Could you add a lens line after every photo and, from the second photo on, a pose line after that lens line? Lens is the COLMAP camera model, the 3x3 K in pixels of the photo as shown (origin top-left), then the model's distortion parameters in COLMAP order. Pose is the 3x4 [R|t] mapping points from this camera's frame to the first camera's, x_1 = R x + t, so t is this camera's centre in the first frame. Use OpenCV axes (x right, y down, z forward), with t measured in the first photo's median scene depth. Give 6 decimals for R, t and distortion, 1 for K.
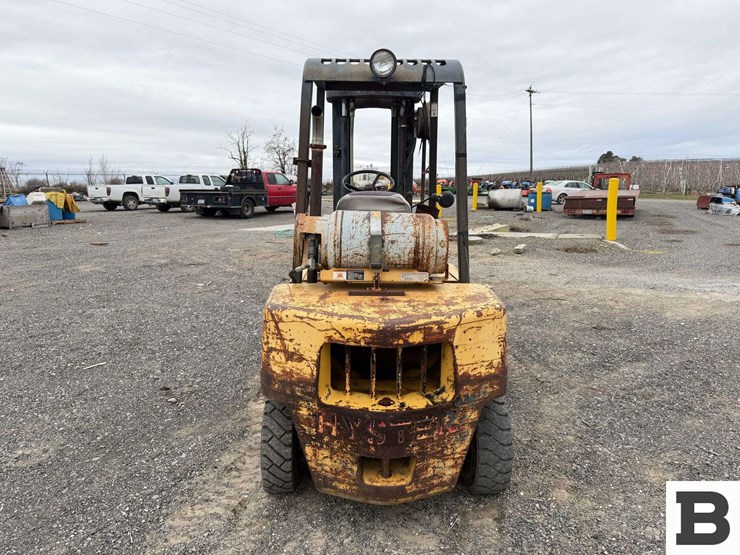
lens RADIAL K [[527.0, 0, 395.7], [0, 527.0, 273.6], [0, 0, 1]] dist [0.054575, -0.002703]
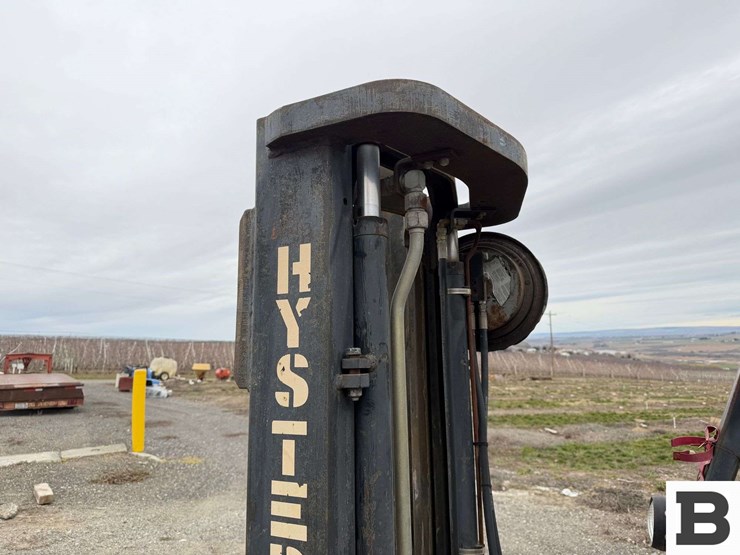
lens RADIAL K [[517.3, 0, 366.4], [0, 517.3, 274.3], [0, 0, 1]] dist [0.042918, -0.059439]
pose [[0.493777, 0.137952, 0.858576, -0.515103], [0.145134, 0.960414, -0.237784, -0.413537], [-0.857391, 0.242021, 0.454209, 1.678254]]
